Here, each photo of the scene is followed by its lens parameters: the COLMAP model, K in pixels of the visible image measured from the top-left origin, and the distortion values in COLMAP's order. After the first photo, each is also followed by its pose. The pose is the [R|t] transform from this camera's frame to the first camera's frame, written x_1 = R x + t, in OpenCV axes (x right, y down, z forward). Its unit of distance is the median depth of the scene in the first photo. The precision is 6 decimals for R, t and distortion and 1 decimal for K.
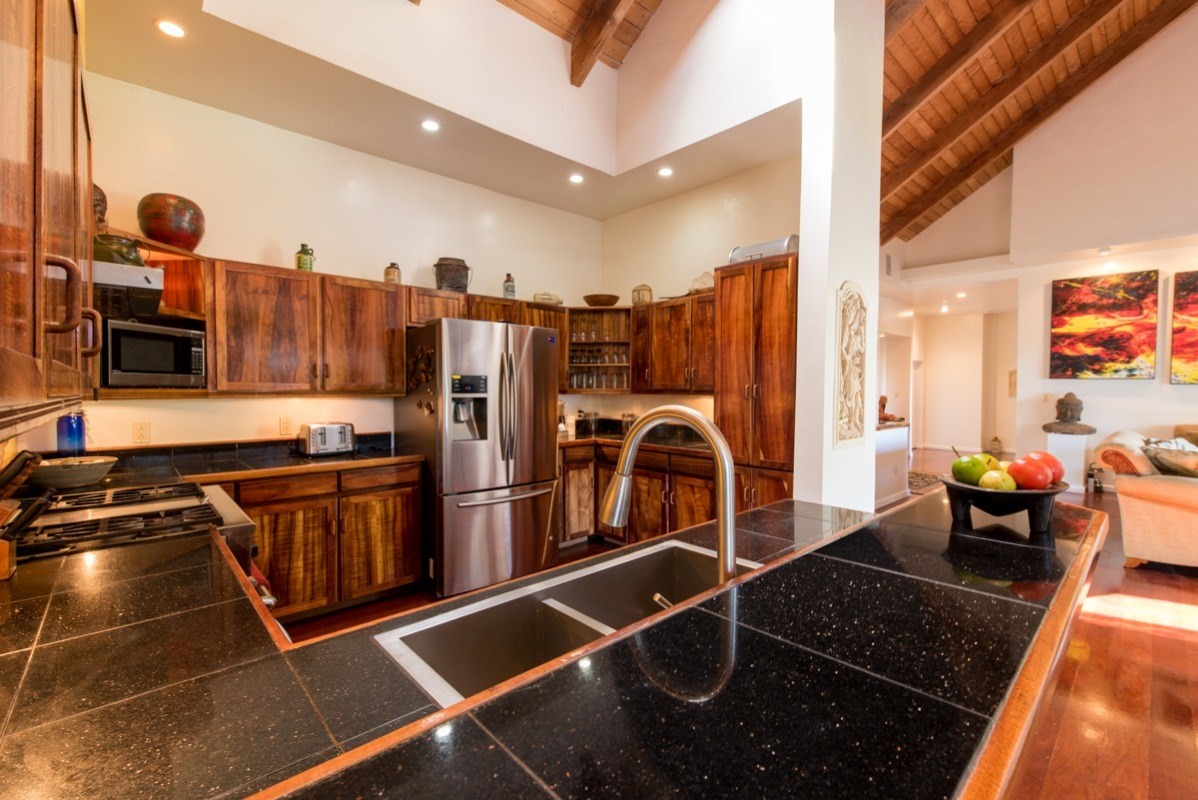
lens RADIAL K [[521.0, 0, 600.1], [0, 521.0, 406.2], [0, 0, 1]] dist [-0.003539, -0.000536]
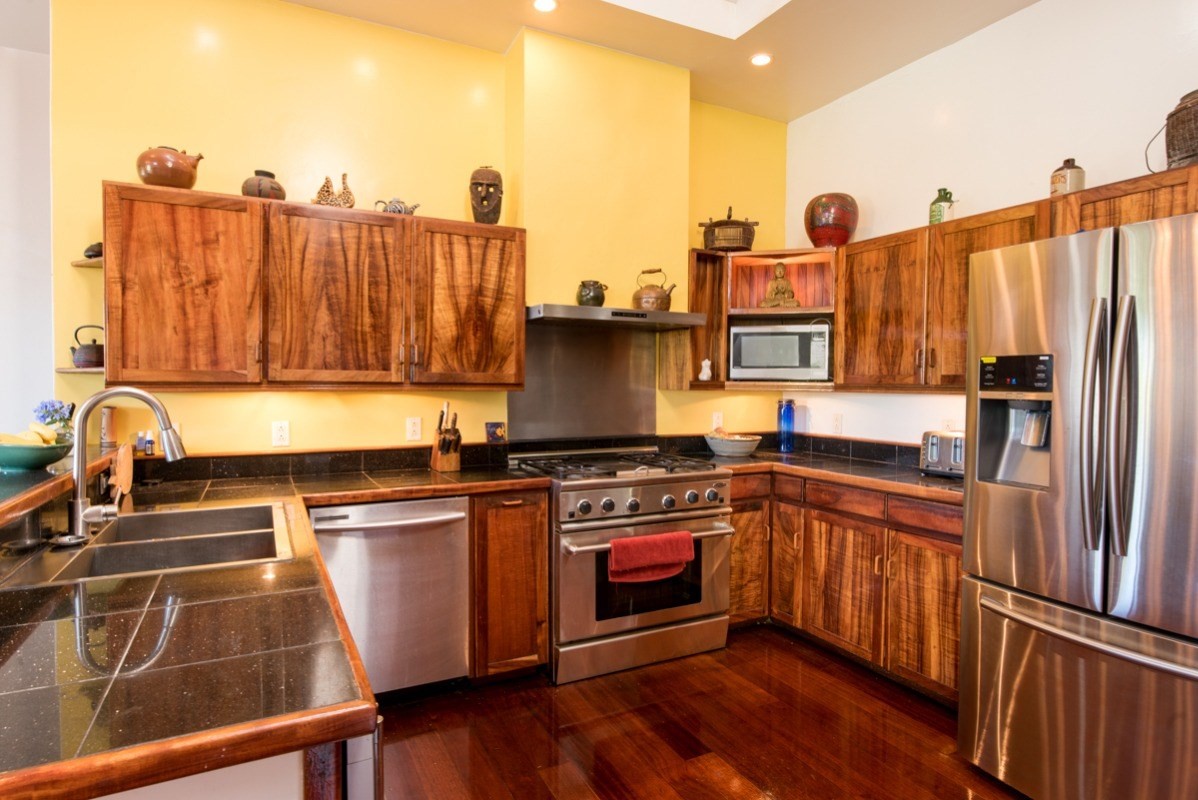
lens RADIAL K [[660.6, 0, 600.4], [0, 660.6, 401.3], [0, 0, 1]] dist [0.000541, -0.001362]
pose [[-0.288306, 0.024931, -0.957214, 0.529681], [-0.038997, 0.998526, 0.037752, -0.026592], [0.956744, 0.048212, -0.286909, 0.895134]]
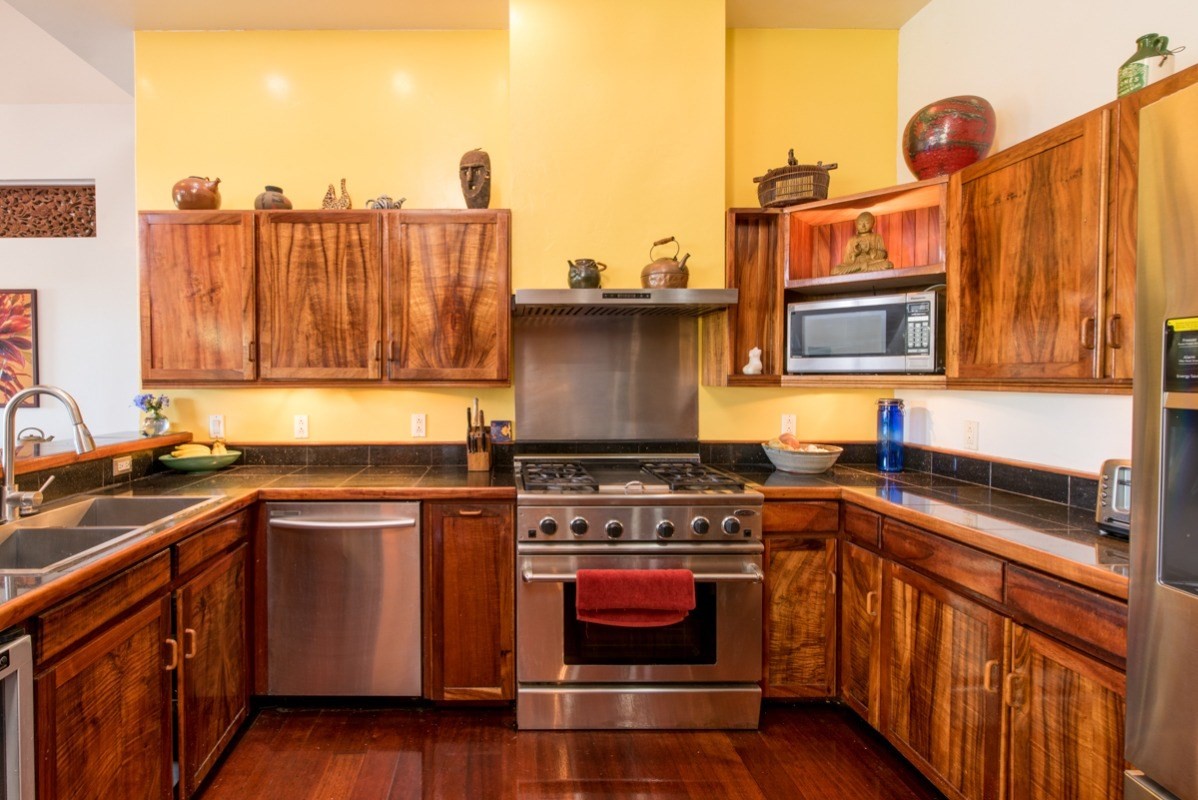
lens RADIAL K [[575.5, 0, 505.1], [0, 575.5, 387.7], [0, 0, 1]] dist [0.000710, 0.000177]
pose [[-0.690510, 0.012903, -0.723208, 0.151952], [-0.024719, 0.998836, 0.041422, -0.033135], [0.722900, 0.046479, -0.689387, 1.049249]]
